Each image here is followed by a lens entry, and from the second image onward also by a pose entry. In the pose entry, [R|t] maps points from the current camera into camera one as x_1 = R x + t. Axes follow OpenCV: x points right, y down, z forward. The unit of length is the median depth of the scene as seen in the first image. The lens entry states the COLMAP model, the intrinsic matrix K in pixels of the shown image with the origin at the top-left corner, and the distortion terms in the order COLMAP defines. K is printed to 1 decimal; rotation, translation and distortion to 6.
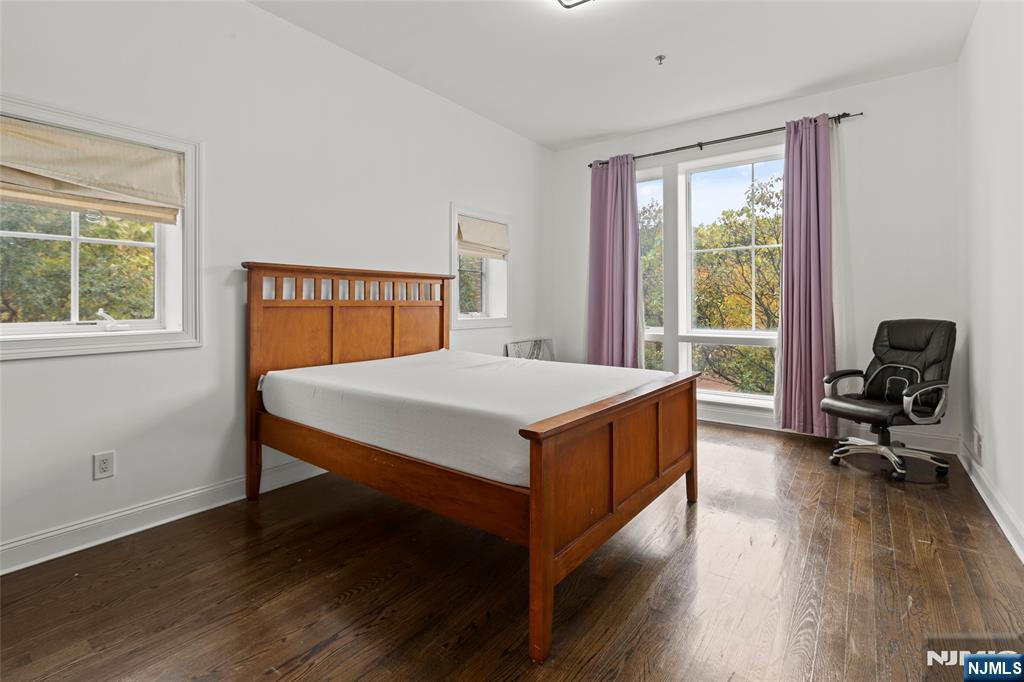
lens RADIAL K [[459.9, 0, 527.6], [0, 459.9, 304.4], [0, 0, 1]] dist [-0.000661, -0.000630]
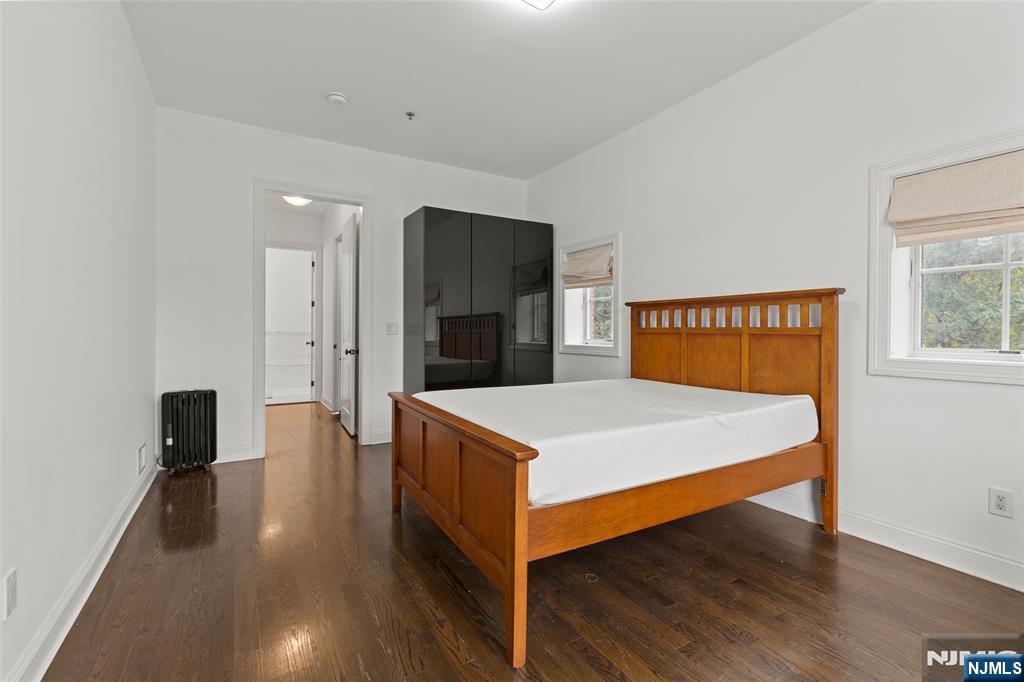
lens RADIAL K [[459.9, 0, 513.0], [0, 459.9, 334.4], [0, 0, 1]] dist [-0.000661, -0.000630]
pose [[-0.395586, 0.010097, -0.918373, 0.718340], [-0.004256, 0.999909, 0.012826, -0.005157], [0.918419, 0.008982, -0.395507, 0.979913]]
